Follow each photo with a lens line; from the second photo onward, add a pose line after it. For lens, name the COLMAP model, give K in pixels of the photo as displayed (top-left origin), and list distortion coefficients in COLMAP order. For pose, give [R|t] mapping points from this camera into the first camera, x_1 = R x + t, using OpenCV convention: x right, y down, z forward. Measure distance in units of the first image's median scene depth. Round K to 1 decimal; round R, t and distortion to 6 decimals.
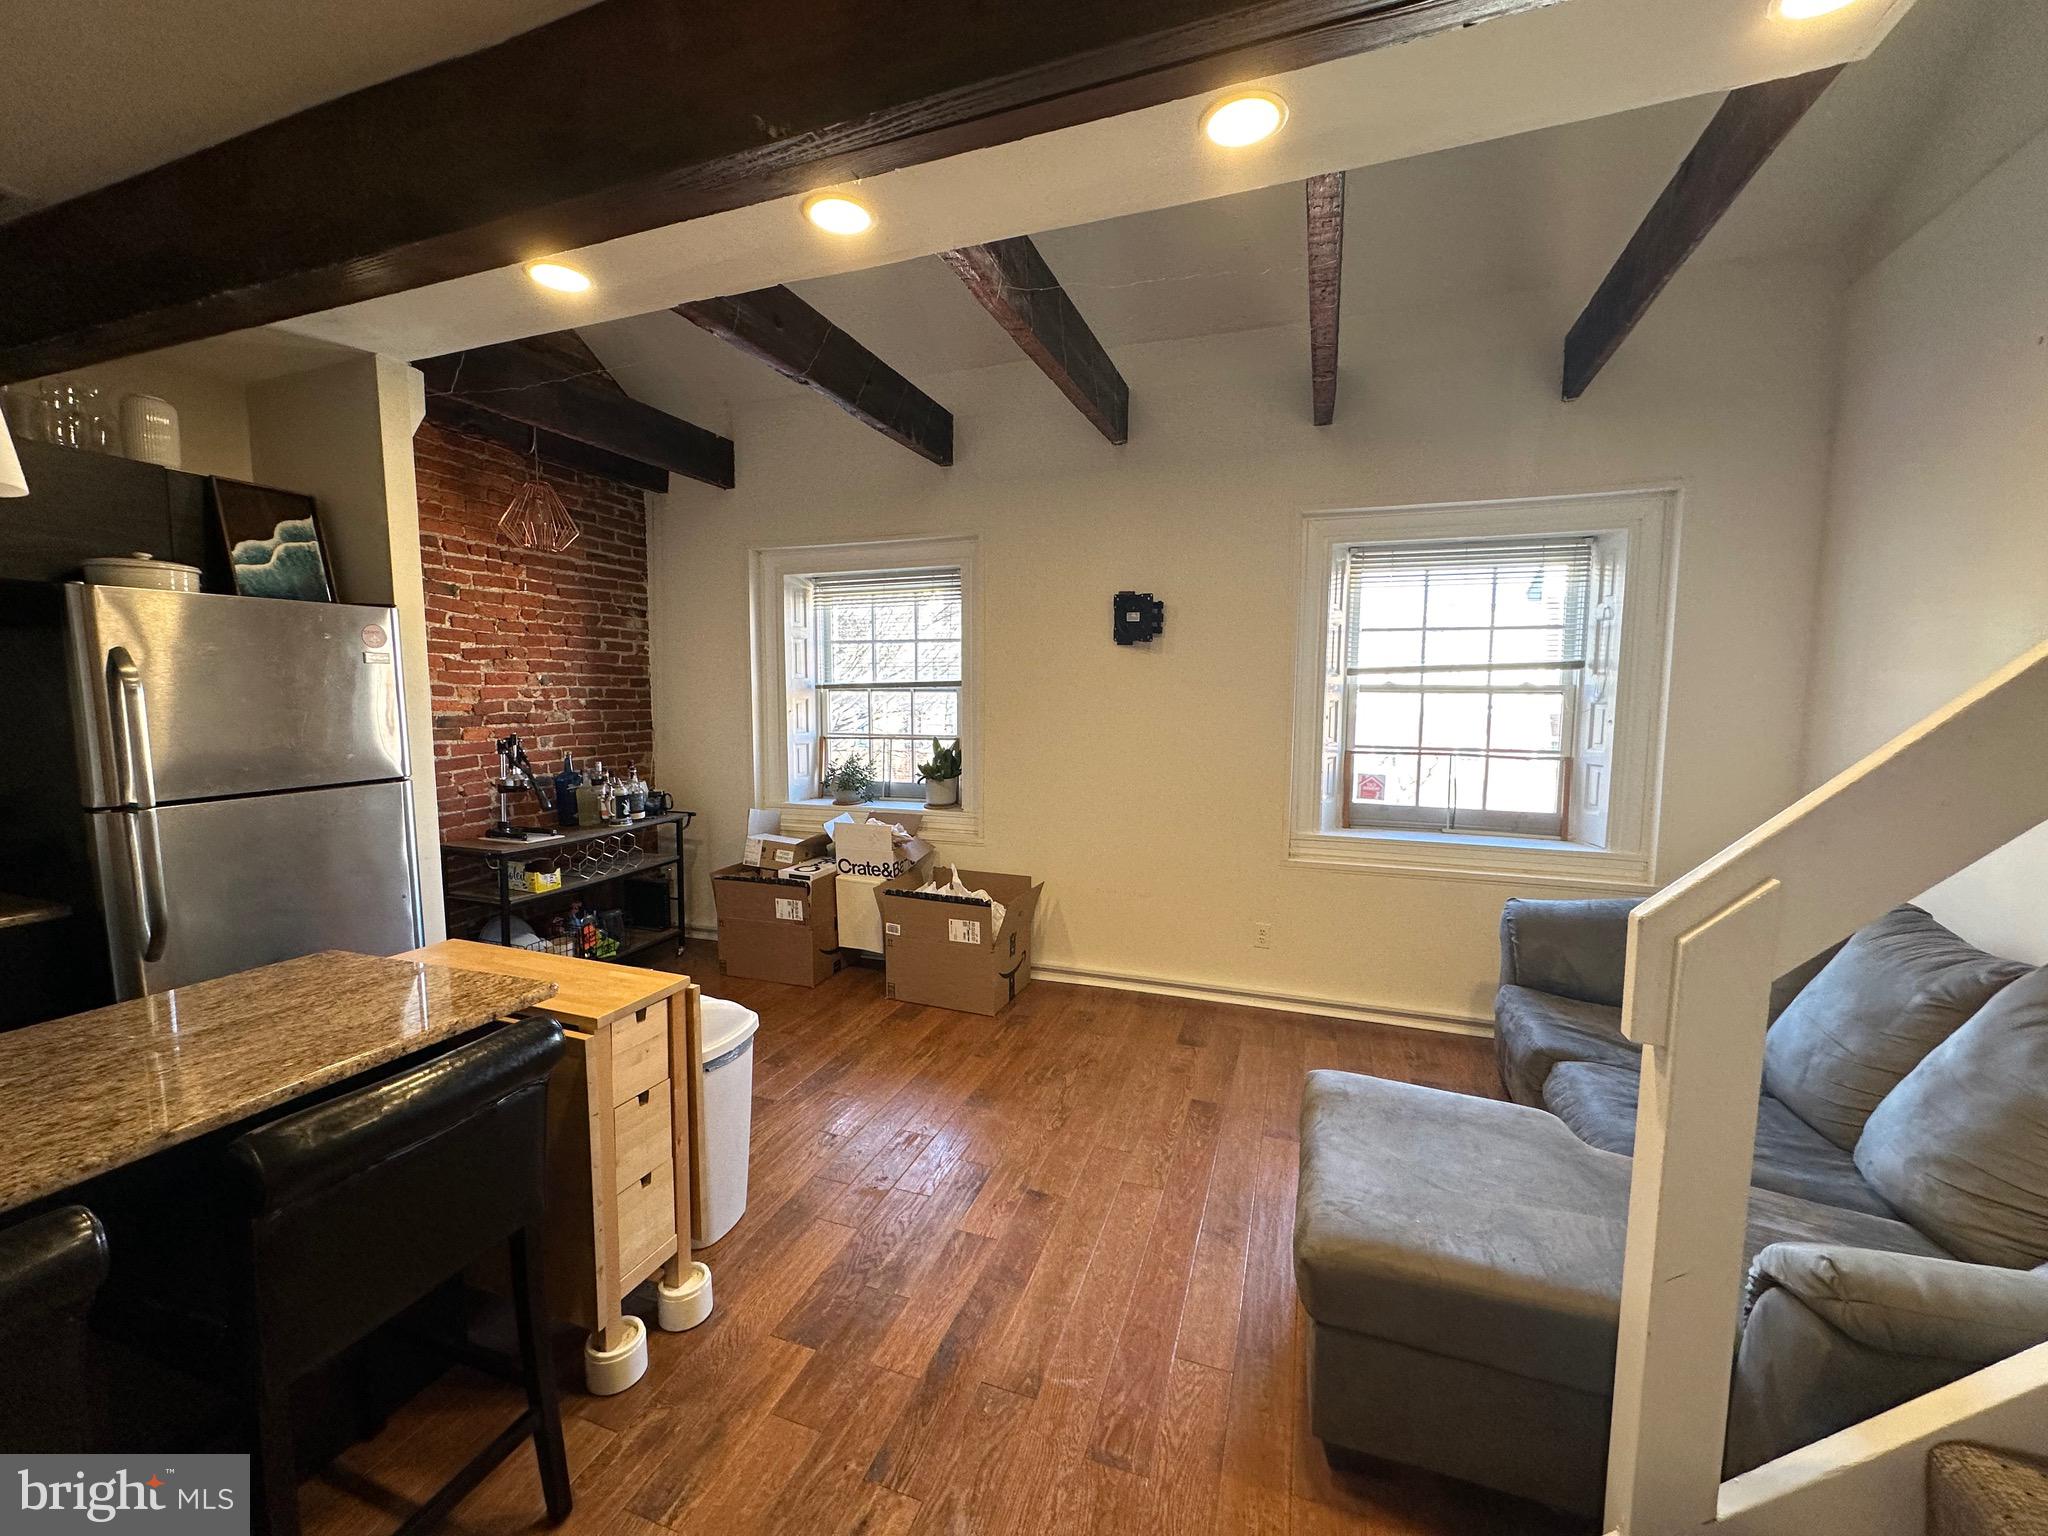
lens RADIAL K [[810.8, 0, 1021.6], [0, 810.8, 769.4], [0, 0, 1]] dist [-0.001513, 0.000529]
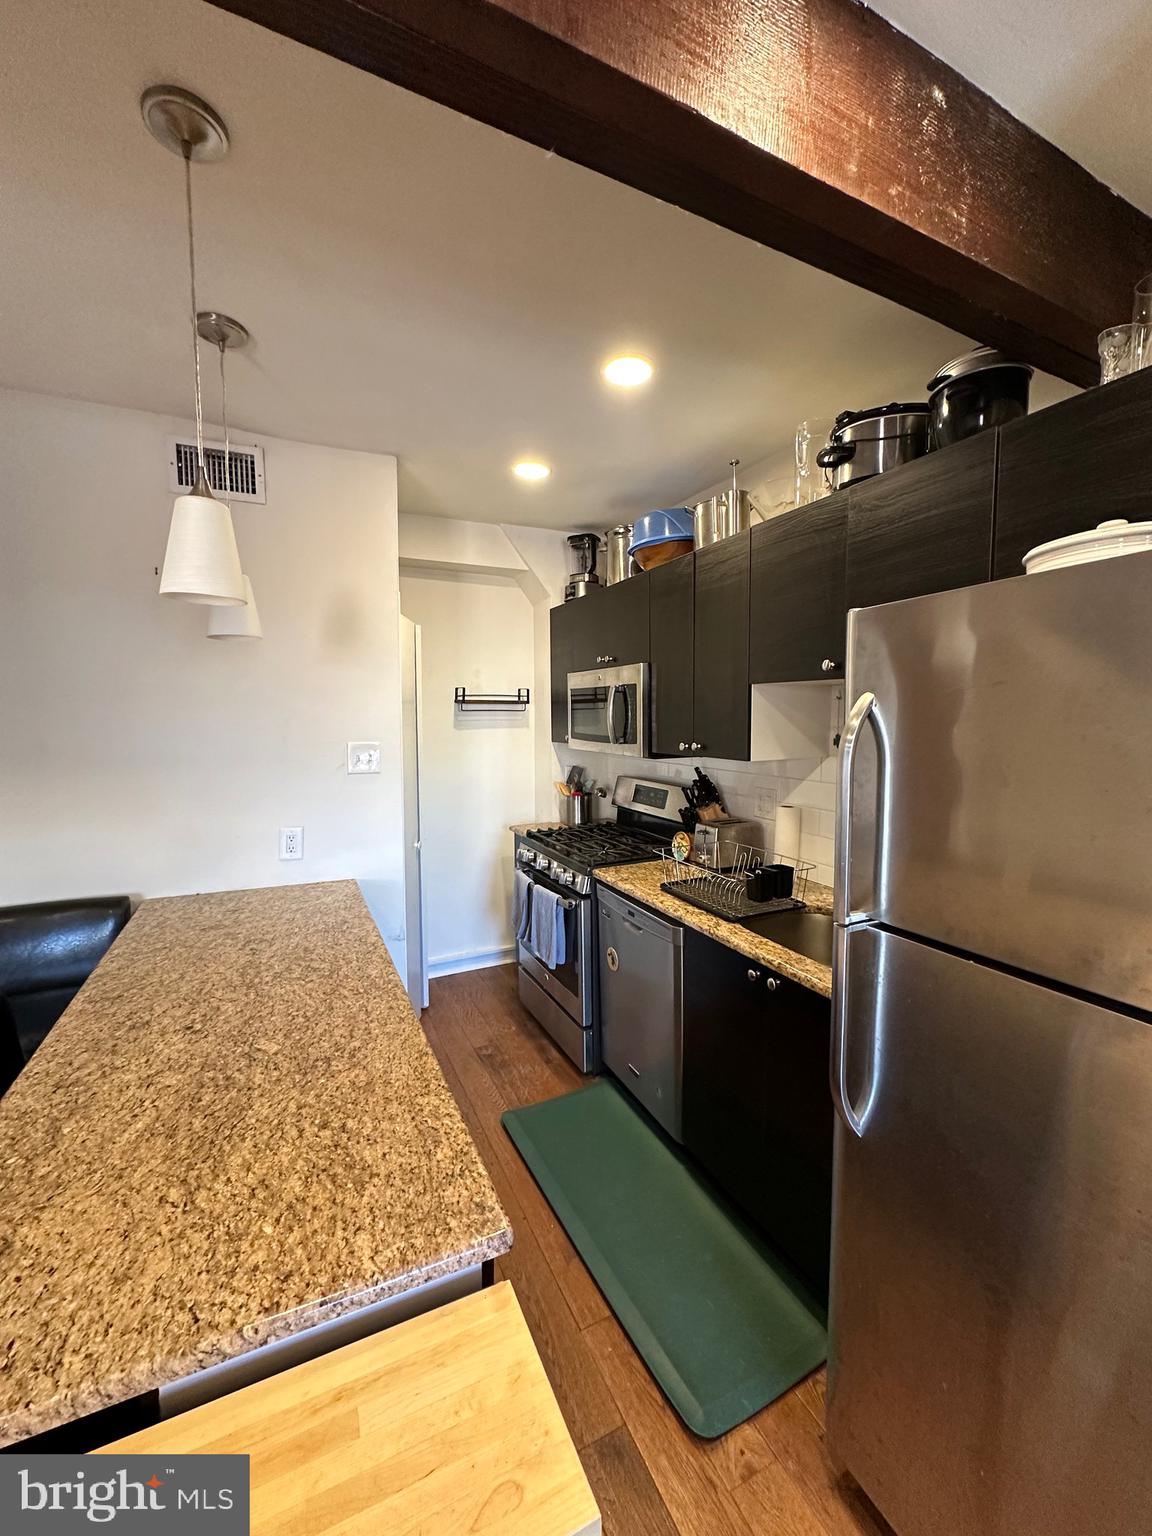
lens RADIAL K [[608.1, 0, 575.7], [0, 608.1, 766.4], [0, 0, 1]] dist [-0.001513, 0.000529]
pose [[-0.700730, 0.056952, -0.711150, -0.295982], [-0.067347, 0.987077, 0.145409, -0.077686], [0.710241, 0.149786, -0.687839, 0.626286]]
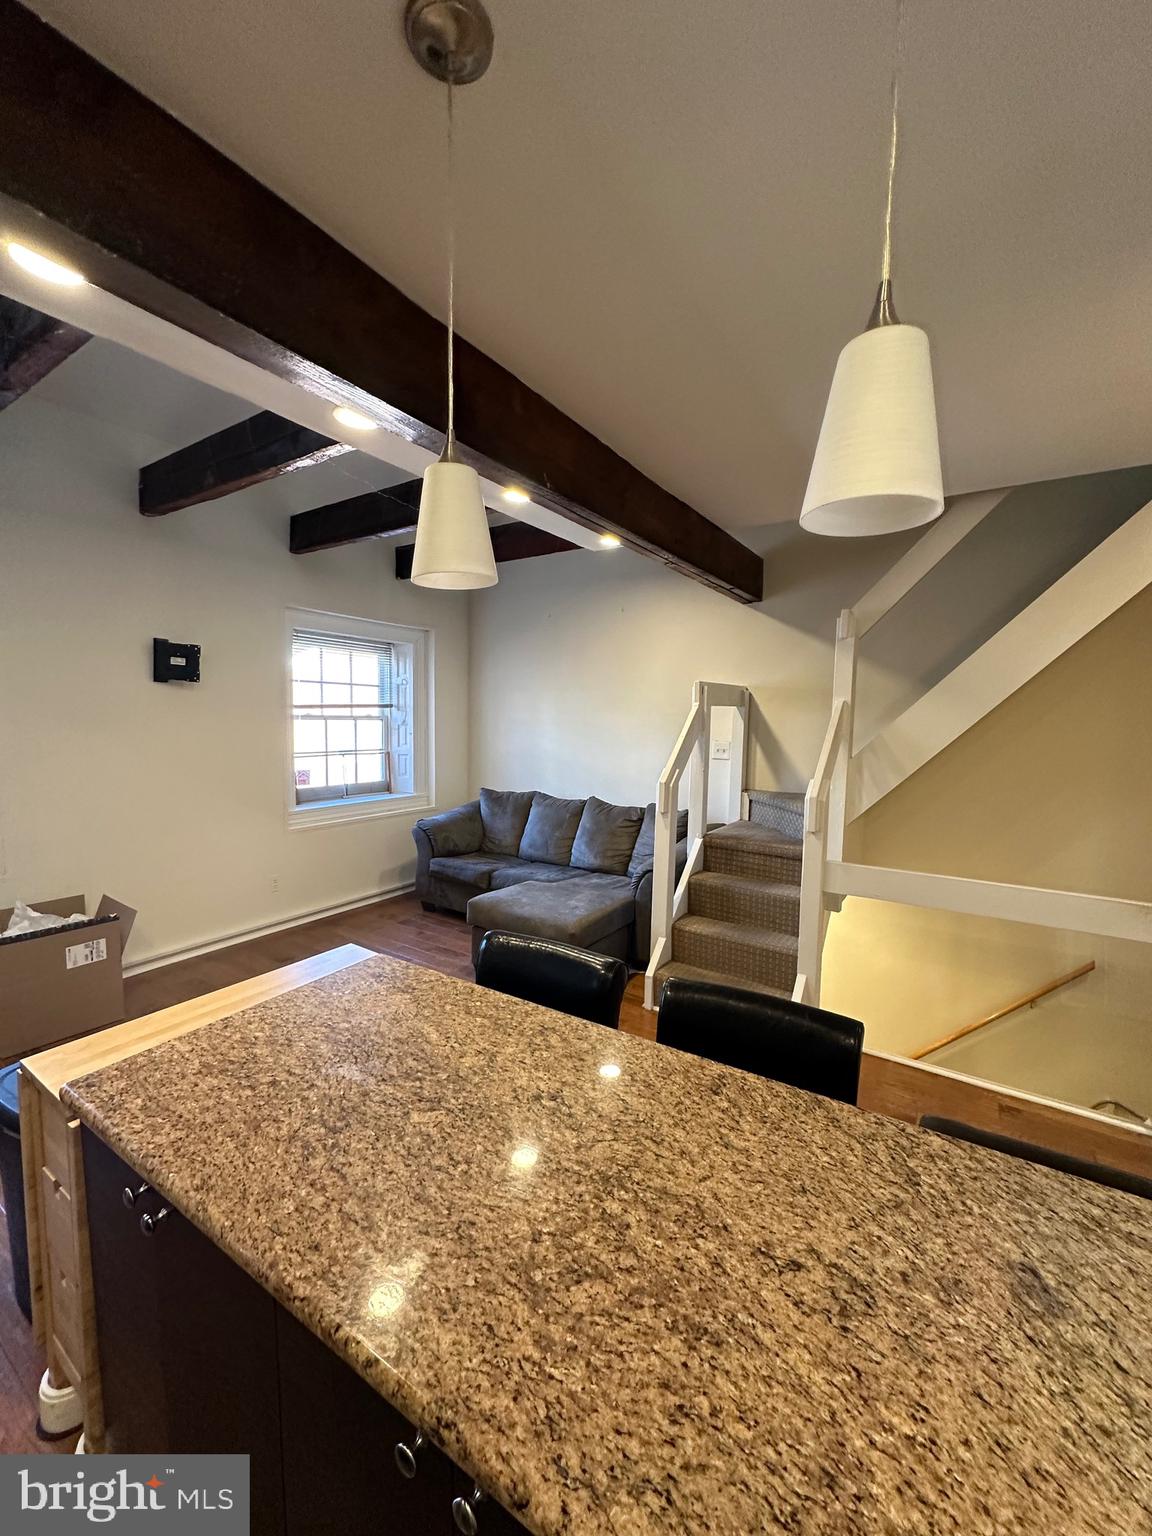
lens RADIAL K [[608.1, 0, 575.0], [0, 608.1, 767.7], [0, 0, 1]] dist [-0.001513, 0.000529]
pose [[0.228428, -0.083571, 0.969967, -0.626217], [0.078566, 0.994642, 0.067194, -0.037486], [-0.970385, 0.060857, 0.233770, 0.184666]]
